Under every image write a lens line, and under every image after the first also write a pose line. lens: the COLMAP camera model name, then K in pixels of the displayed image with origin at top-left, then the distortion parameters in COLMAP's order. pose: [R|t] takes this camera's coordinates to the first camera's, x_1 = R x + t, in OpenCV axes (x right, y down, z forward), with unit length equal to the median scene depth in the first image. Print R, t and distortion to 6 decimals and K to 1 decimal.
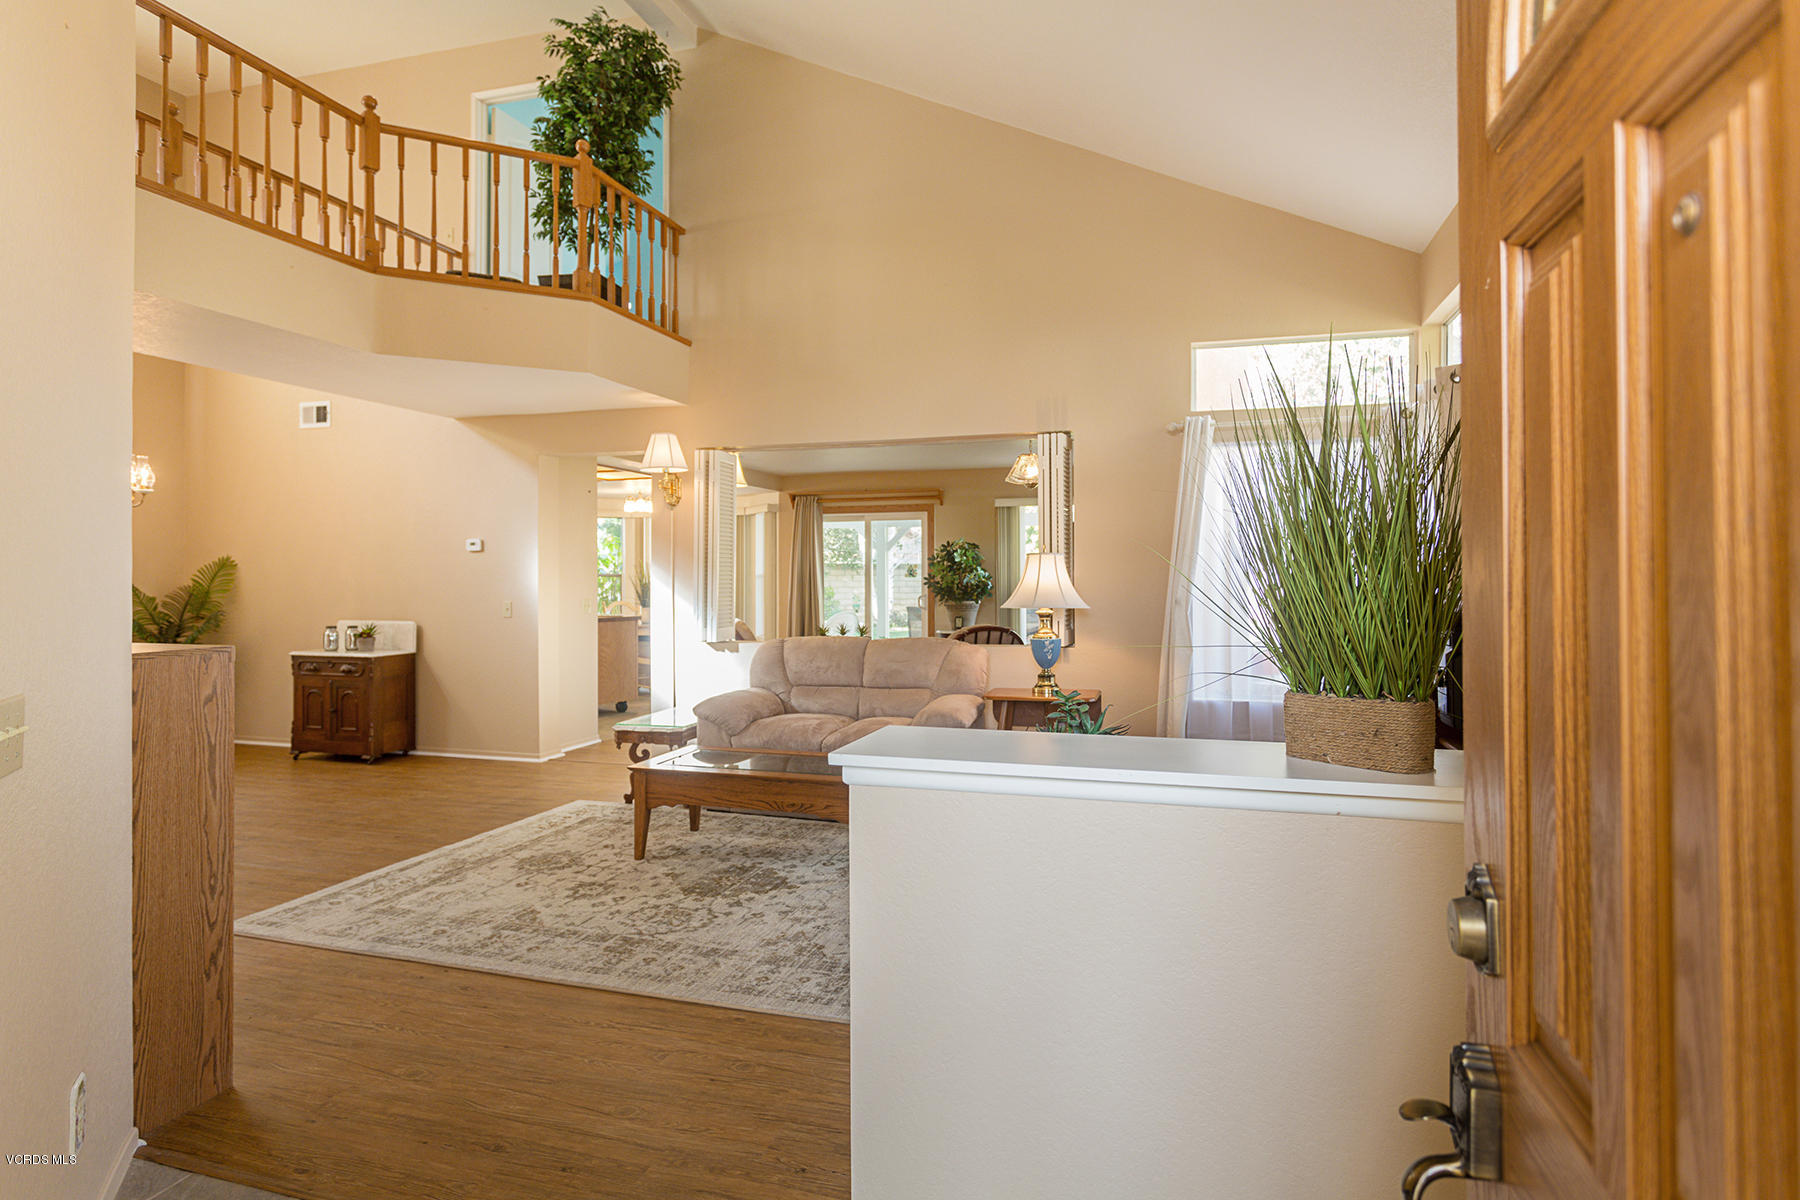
lens RADIAL K [[976.3, 0, 897.0], [0, 976.3, 570.0], [0, 0, 1]] dist [-0.001067, -0.000125]
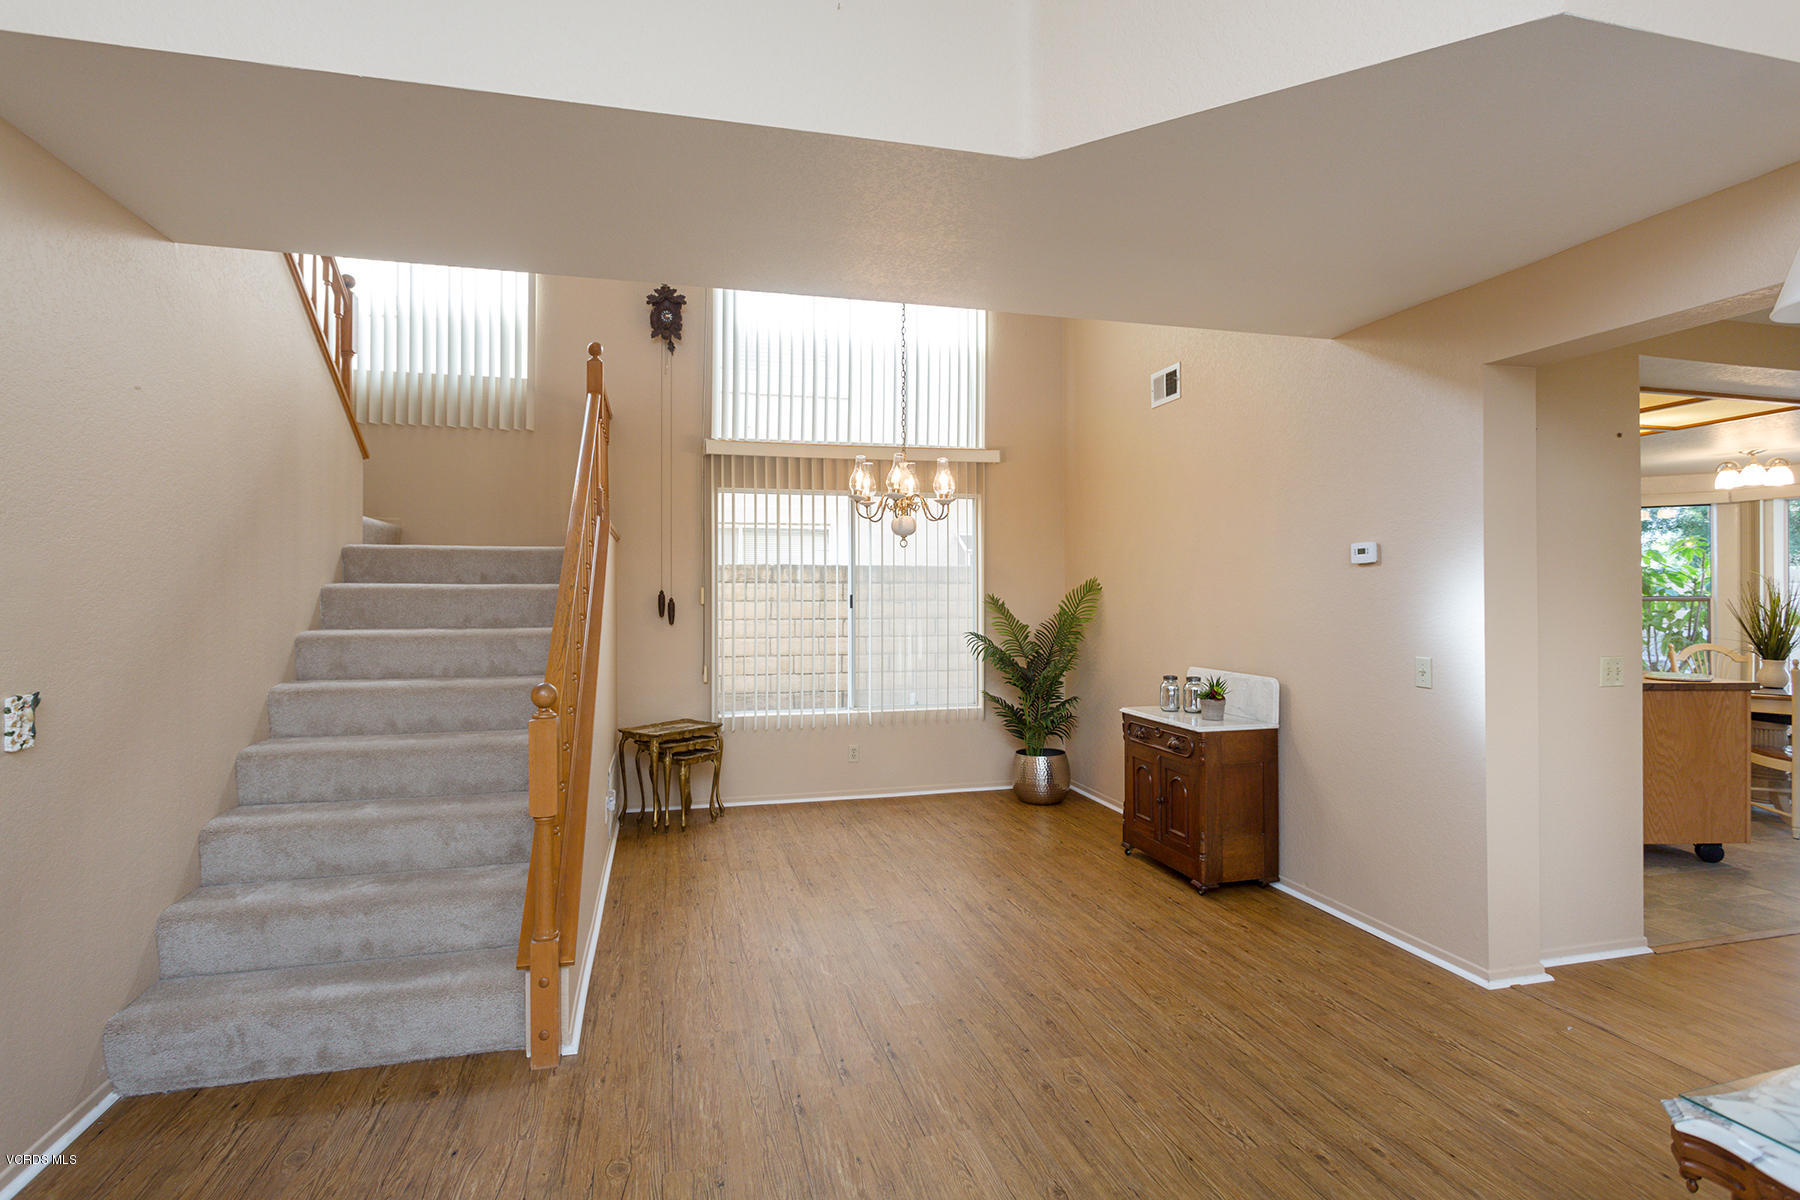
lens RADIAL K [[882.7, 0, 894.4], [0, 882.7, 593.7], [0, 0, 1]] dist [-0.006691, 0.001133]
pose [[0.518386, -0.000269, -0.855147, -0.135613], [0.006612, 0.999971, 0.003693, -0.005587], [0.855121, -0.007568, 0.518373, 0.493234]]
